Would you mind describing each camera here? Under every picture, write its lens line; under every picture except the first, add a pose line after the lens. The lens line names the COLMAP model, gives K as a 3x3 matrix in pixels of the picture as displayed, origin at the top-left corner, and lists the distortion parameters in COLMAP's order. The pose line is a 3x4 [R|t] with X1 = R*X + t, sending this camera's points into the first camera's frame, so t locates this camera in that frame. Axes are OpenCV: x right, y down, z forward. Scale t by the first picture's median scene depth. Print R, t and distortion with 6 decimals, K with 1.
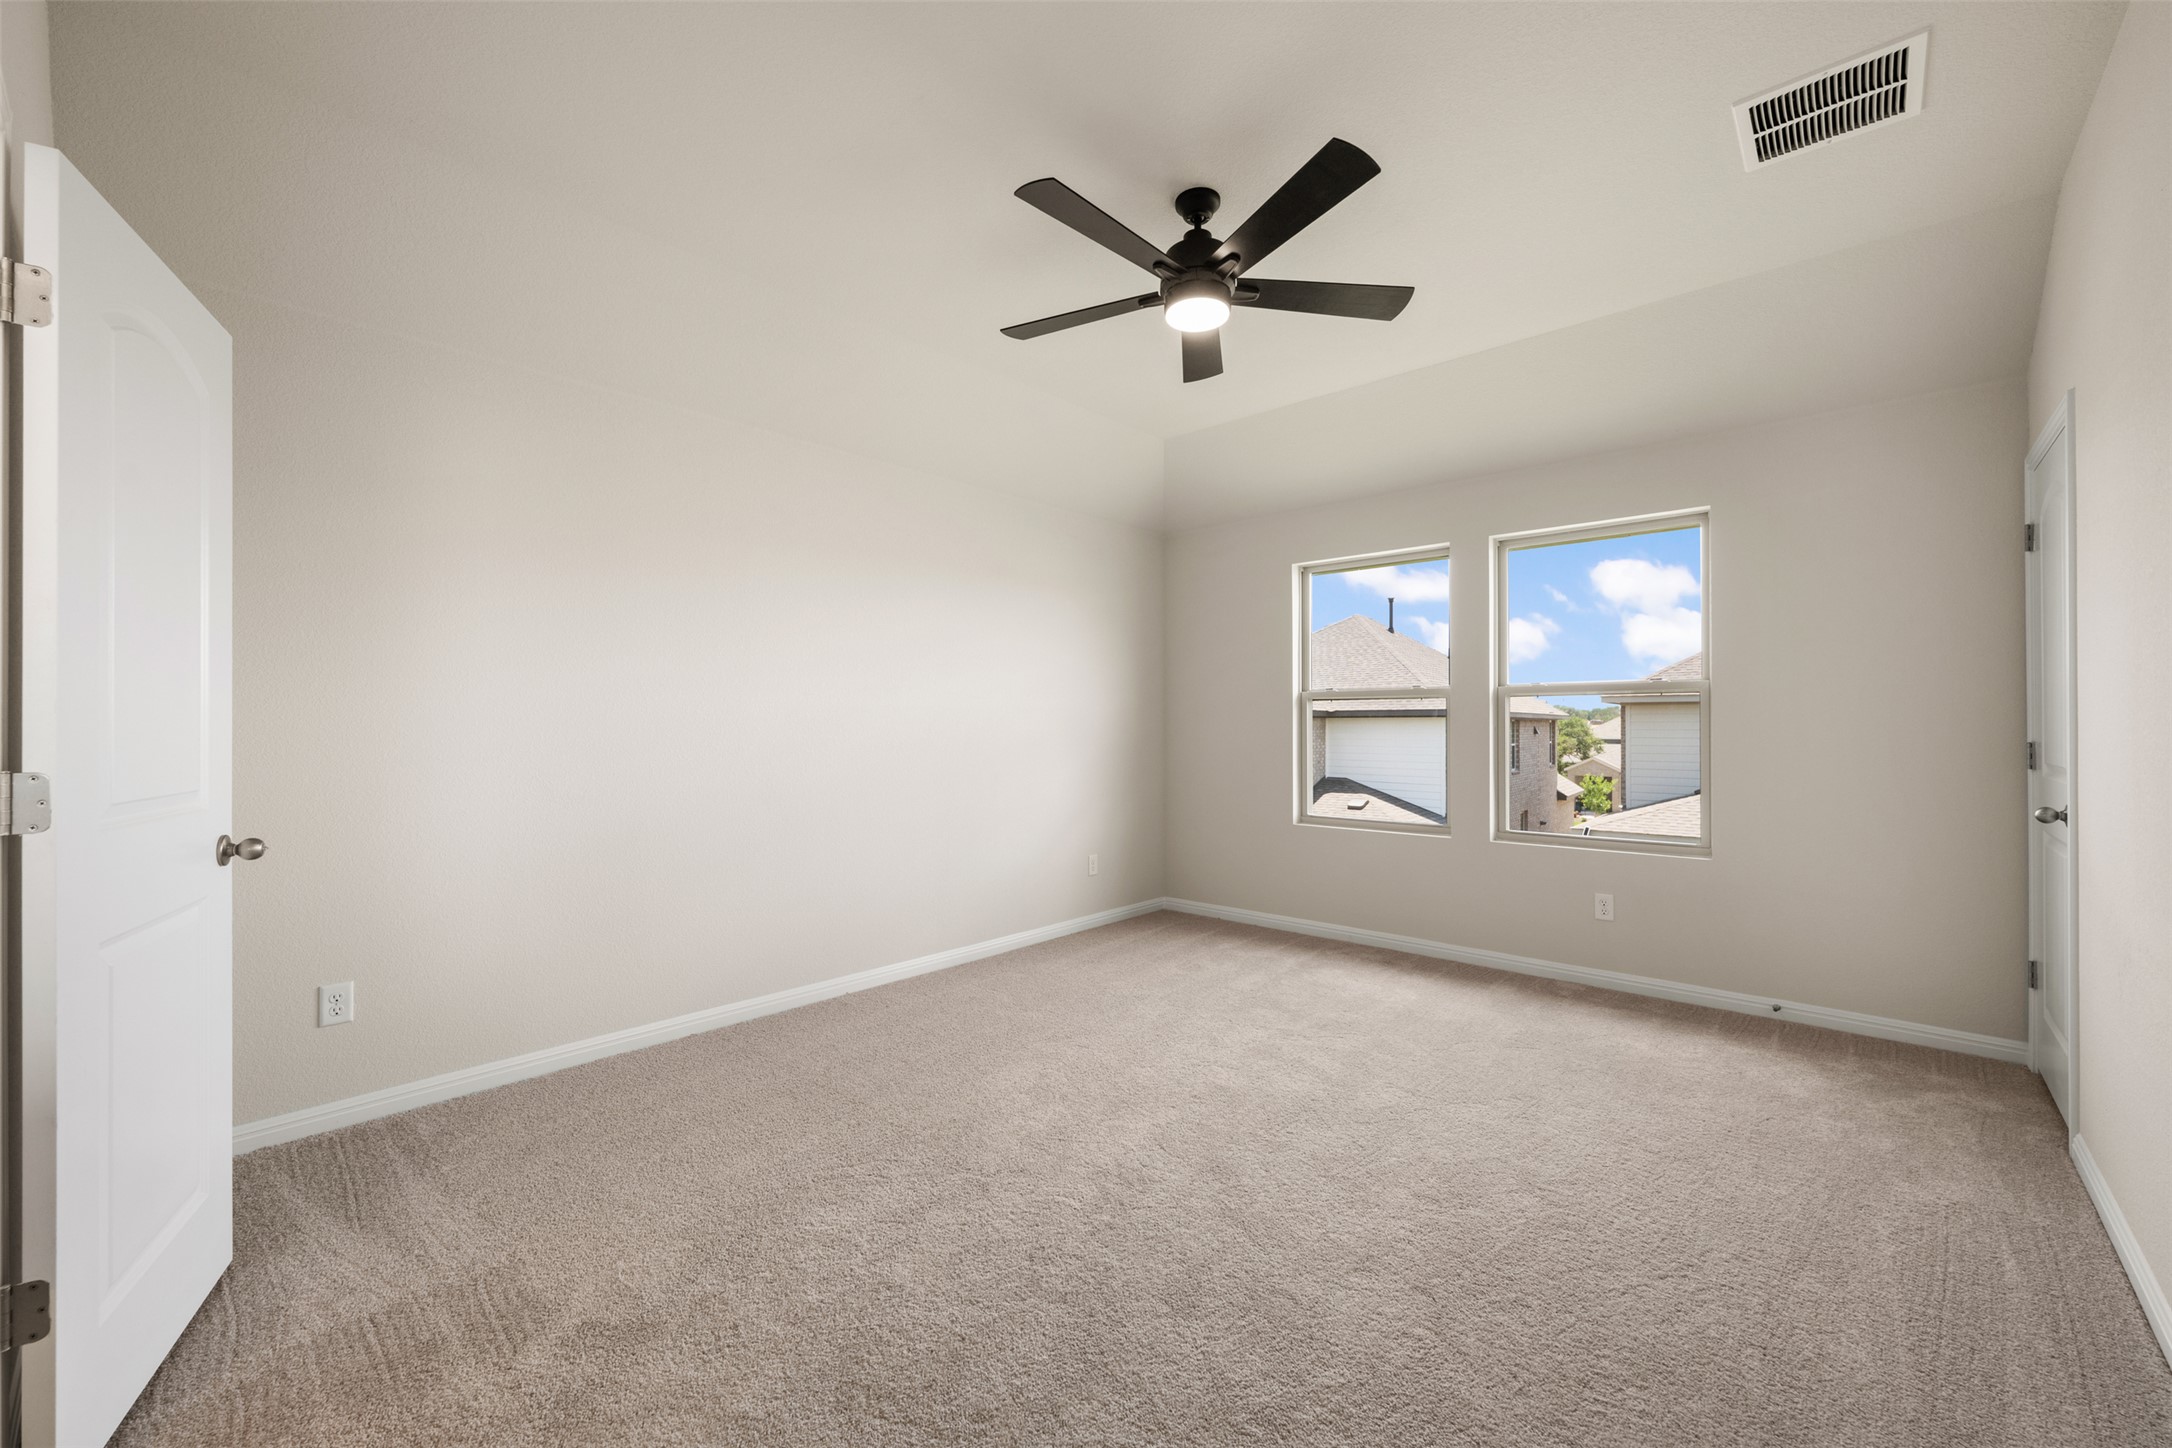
lens RADIAL K [[856.3, 0, 1085.1], [0, 856.3, 723.7], [0, 0, 1]] dist [0.000426, -0.000501]
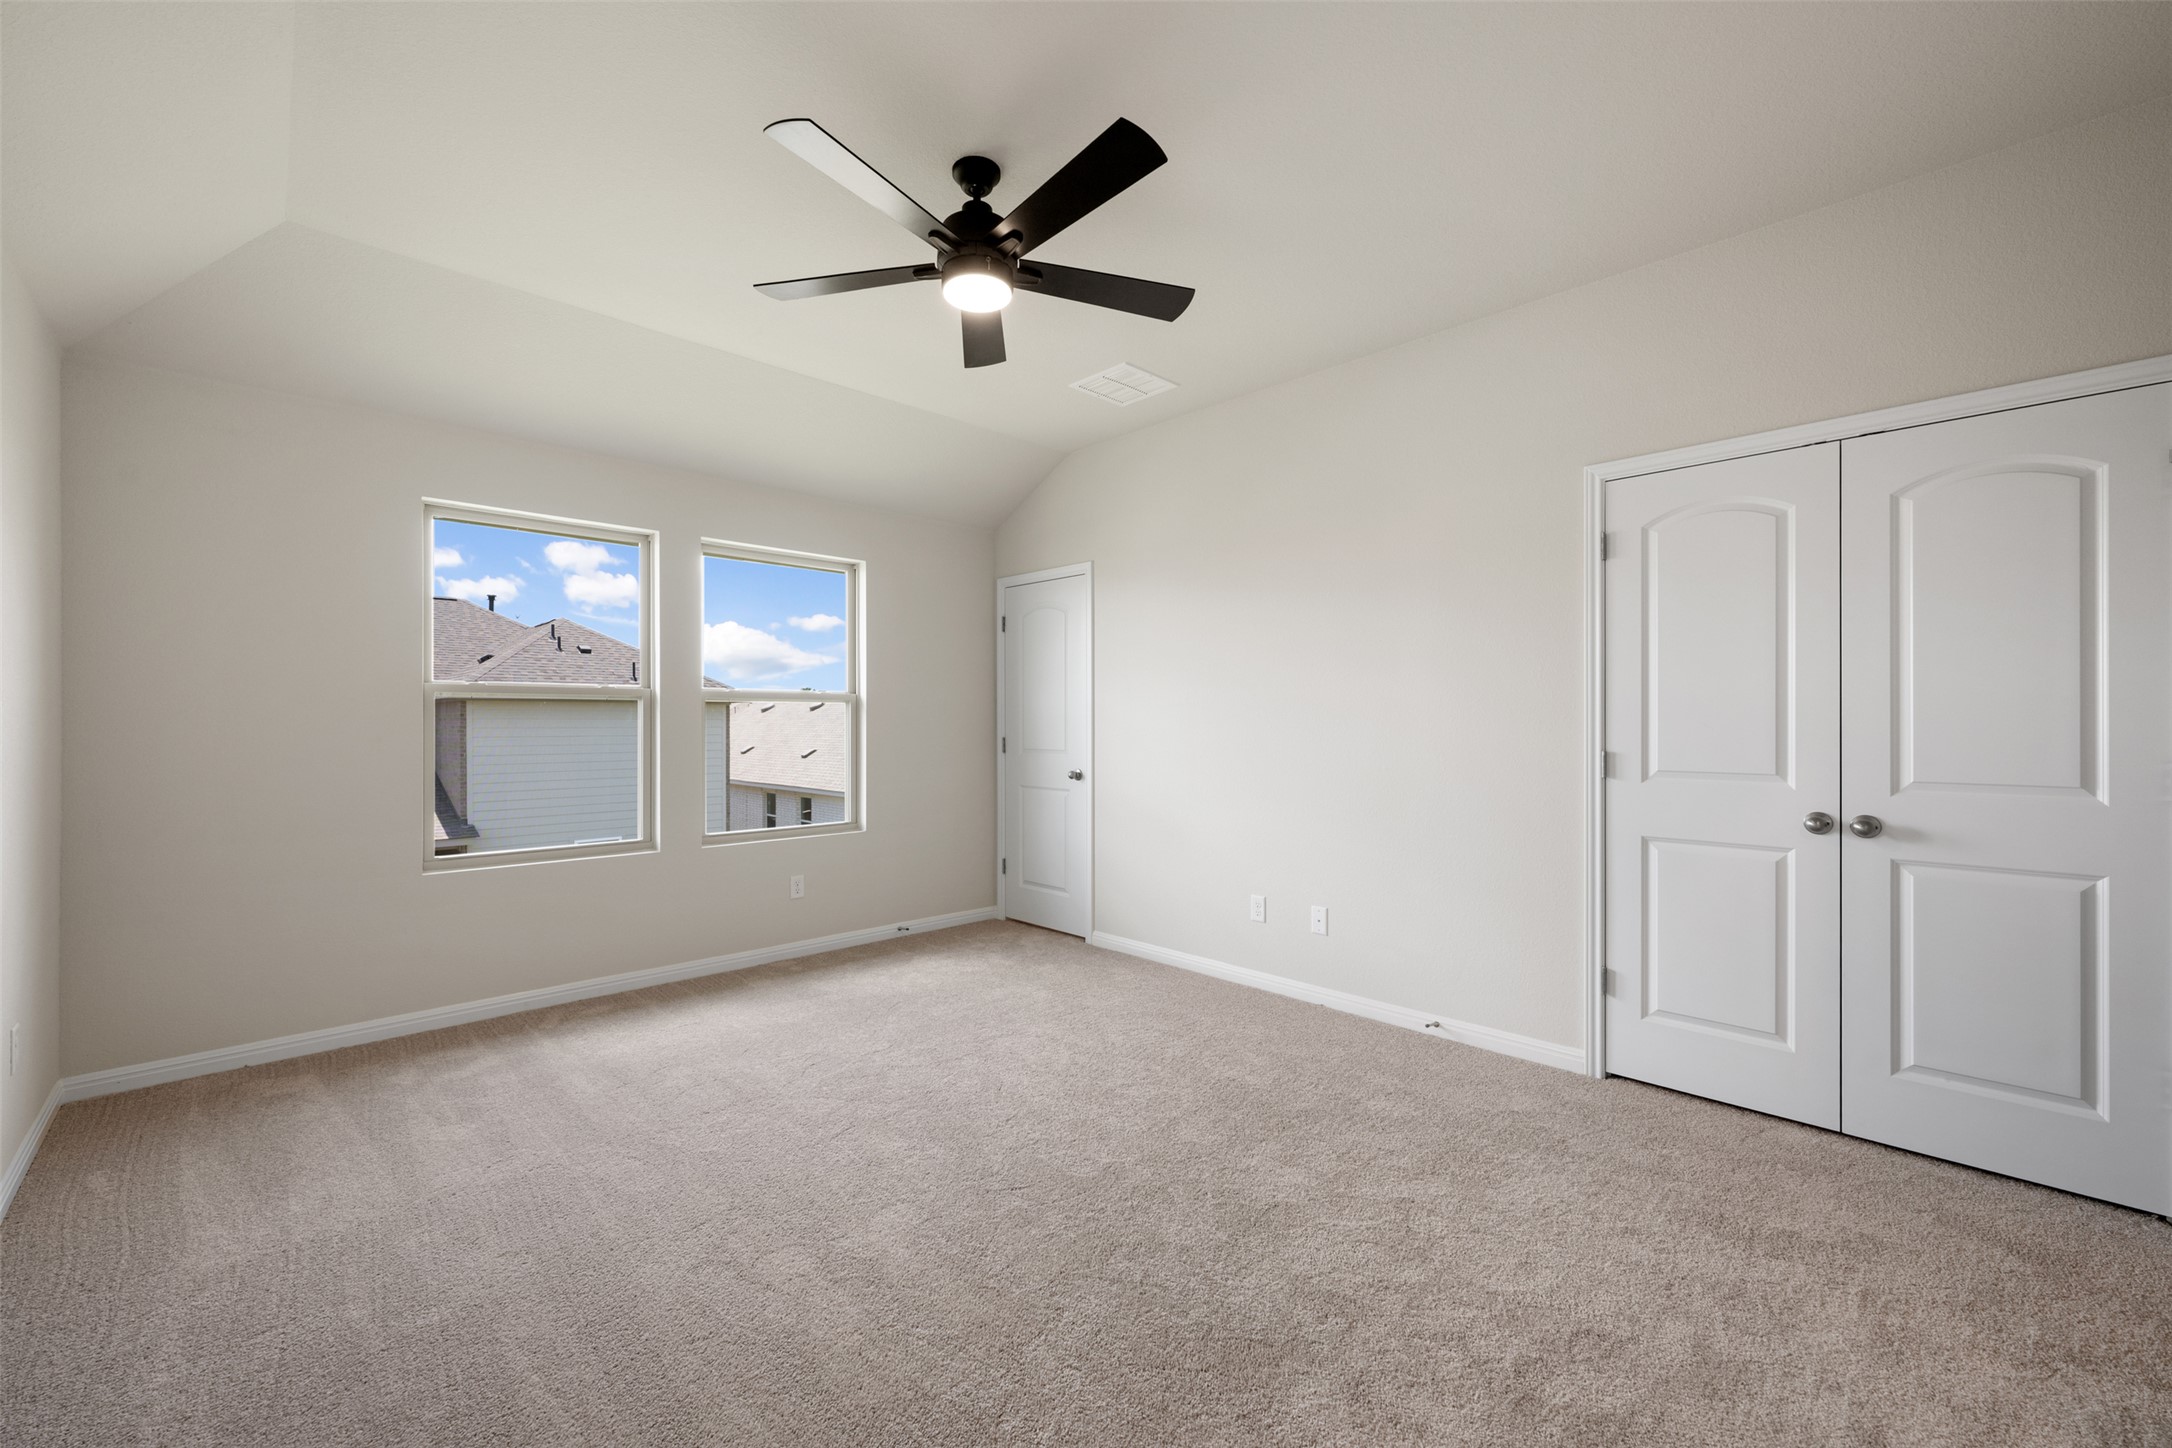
lens RADIAL K [[856.3, 0, 1084.1], [0, 856.3, 717.0], [0, 0, 1]] dist [0.000426, -0.000501]
pose [[0.084266, 0.002819, 0.996439, -0.516249], [0.003547, 0.999989, -0.003129, -0.010680], [-0.996437, 0.003798, 0.084255, 0.518921]]
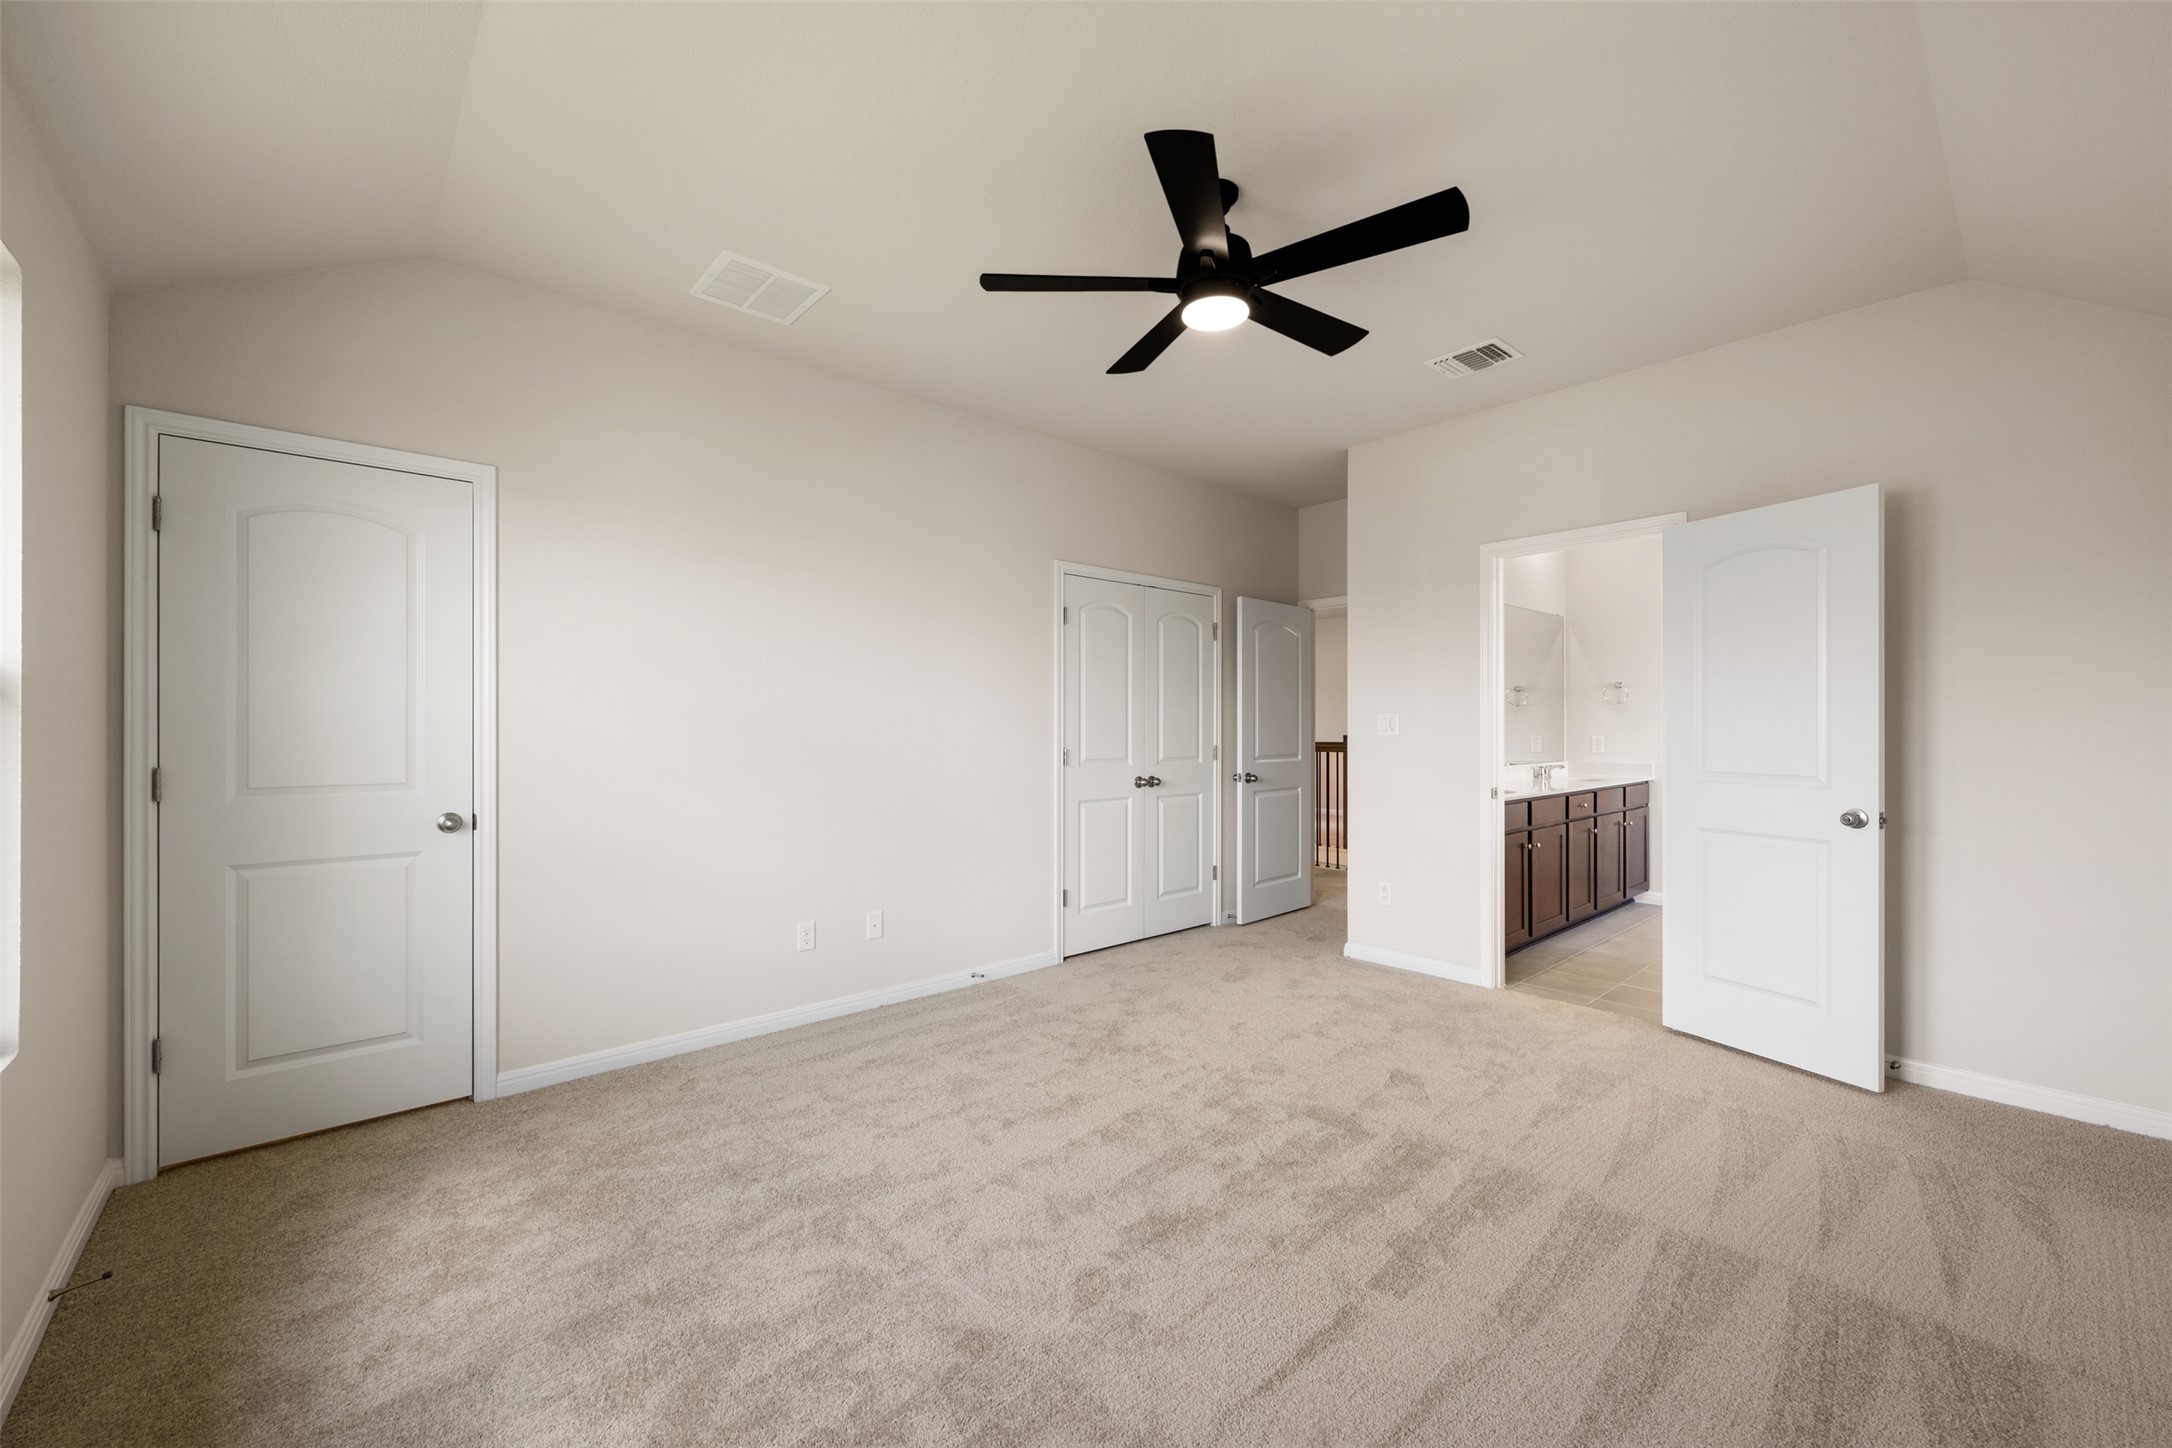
lens RADIAL K [[856.3, 0, 1092.3], [0, 856.3, 723.4], [0, 0, 1]] dist [0.000426, -0.000501]
pose [[-0.990808, -0.001211, 0.135270, 0.095999], [-0.001238, 0.999999, -0.000119, -0.015497], [-0.135270, -0.000285, -0.990809, 1.285793]]
